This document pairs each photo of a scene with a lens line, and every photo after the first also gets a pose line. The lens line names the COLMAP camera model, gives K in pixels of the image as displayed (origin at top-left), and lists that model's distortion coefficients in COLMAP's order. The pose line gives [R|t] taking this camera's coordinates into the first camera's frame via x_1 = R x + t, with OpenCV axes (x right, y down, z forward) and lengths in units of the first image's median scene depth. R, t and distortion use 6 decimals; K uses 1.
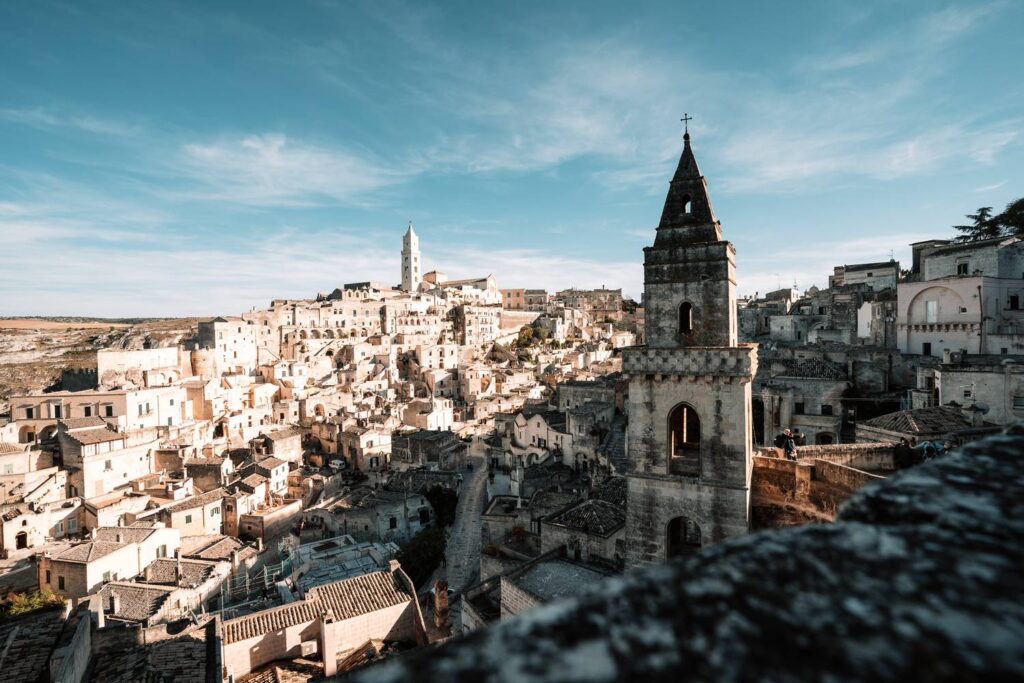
lens RADIAL K [[477.4, 0, 529.1], [0, 477.4, 330.1], [0, 0, 1]] dist [-0.017892, 0.000173]
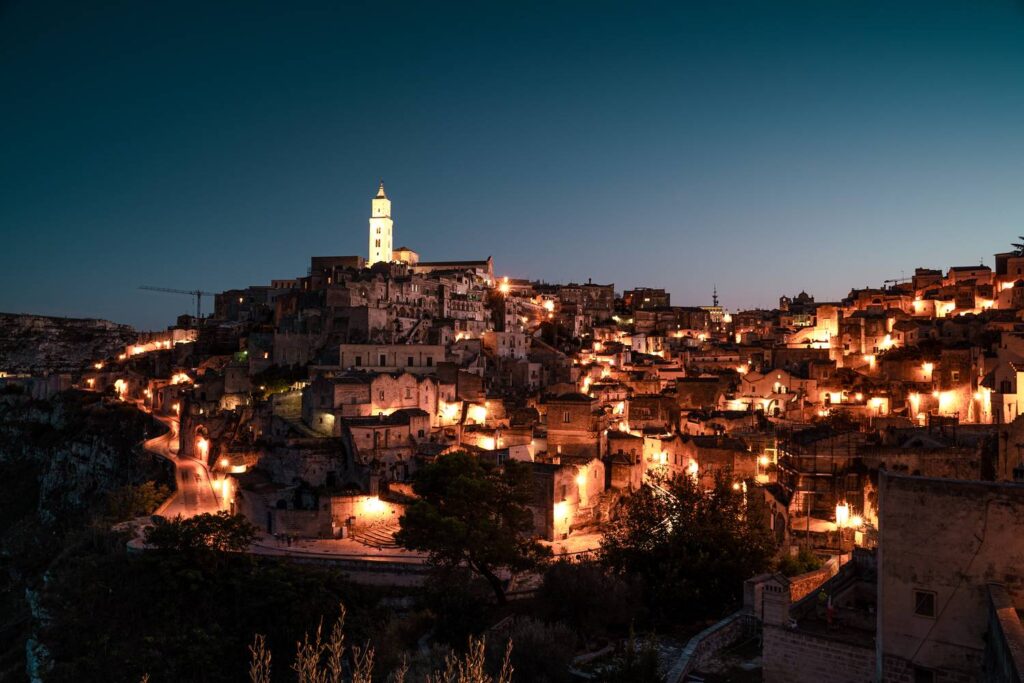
lens RADIAL K [[767.8, 0, 514.0], [0, 767.8, 360.4], [0, 0, 1]] dist [0.028749, 0.001758]
pose [[0.927110, 0.019334, 0.374291, -1.117856], [-0.018658, 0.999811, -0.005429, 0.142255], [-0.374326, -0.001950, 0.927295, -0.513761]]
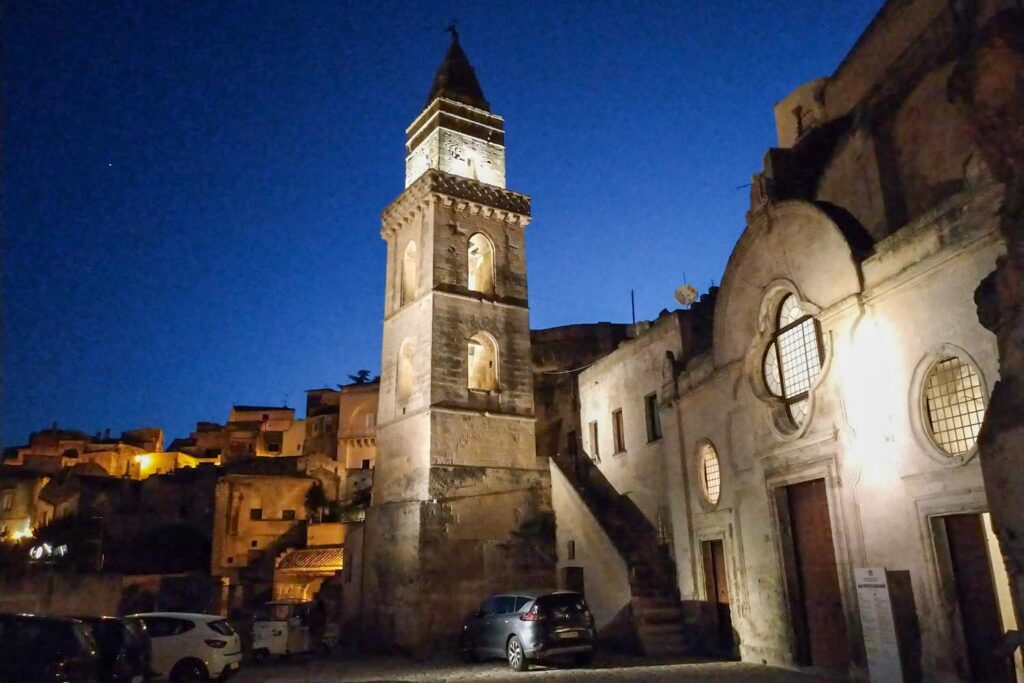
lens RADIAL K [[767.8, 0, 514.0], [0, 767.8, 360.4], [0, 0, 1]] dist [0.028749, 0.001758]
pose [[0.465558, 0.255676, 0.847281, -0.158636], [0.022850, 0.953569, -0.300305, 0.146716], [-0.884722, 0.159170, 0.438100, 0.036129]]
